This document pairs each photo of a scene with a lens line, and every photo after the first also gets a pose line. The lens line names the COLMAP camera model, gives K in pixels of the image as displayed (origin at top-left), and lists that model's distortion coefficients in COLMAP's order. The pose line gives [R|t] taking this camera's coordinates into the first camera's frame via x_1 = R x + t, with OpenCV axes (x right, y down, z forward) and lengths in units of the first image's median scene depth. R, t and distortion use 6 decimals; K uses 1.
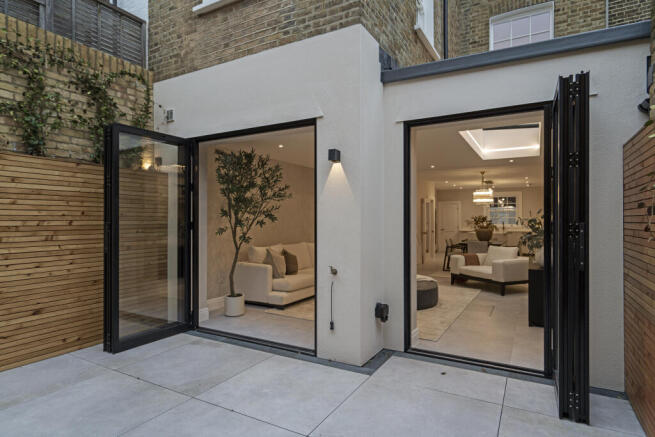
lens RADIAL K [[365.6, 0, 328.9], [0, 365.6, 223.3], [0, 0, 1]] dist [-0.000736, -0.000154]
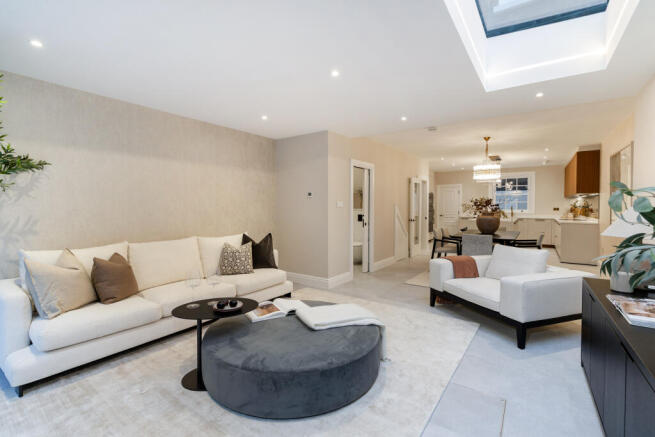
lens RADIAL K [[302.3, 0, 326.8], [0, 302.3, 215.0], [0, 0, 1]] dist [0.000224, 0.000160]
pose [[0.995603, 0.003923, -0.093594, 0.159305], [-0.001988, 0.999783, 0.020750, 0.001513], [0.093655, -0.020473, 0.995394, 0.365776]]
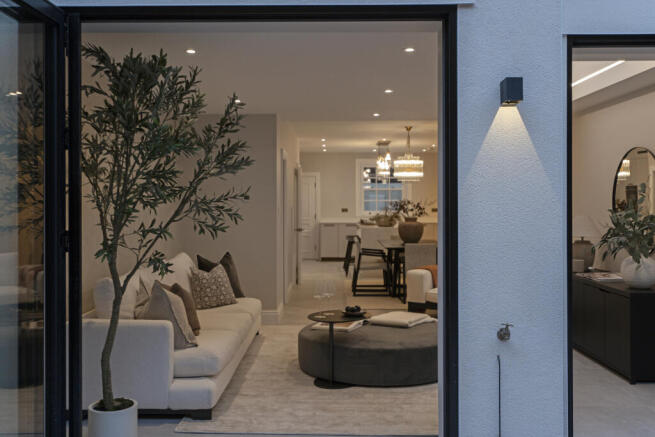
lens RADIAL K [[646.5, 0, 327.7], [0, 646.5, 212.3], [0, 0, 1]] dist [0.021007, 0.000000]
pose [[0.876386, -0.011976, 0.481460, -0.206968], [0.007220, 0.999905, 0.011730, -0.013551], [-0.481555, -0.006804, 0.876390, 0.129063]]
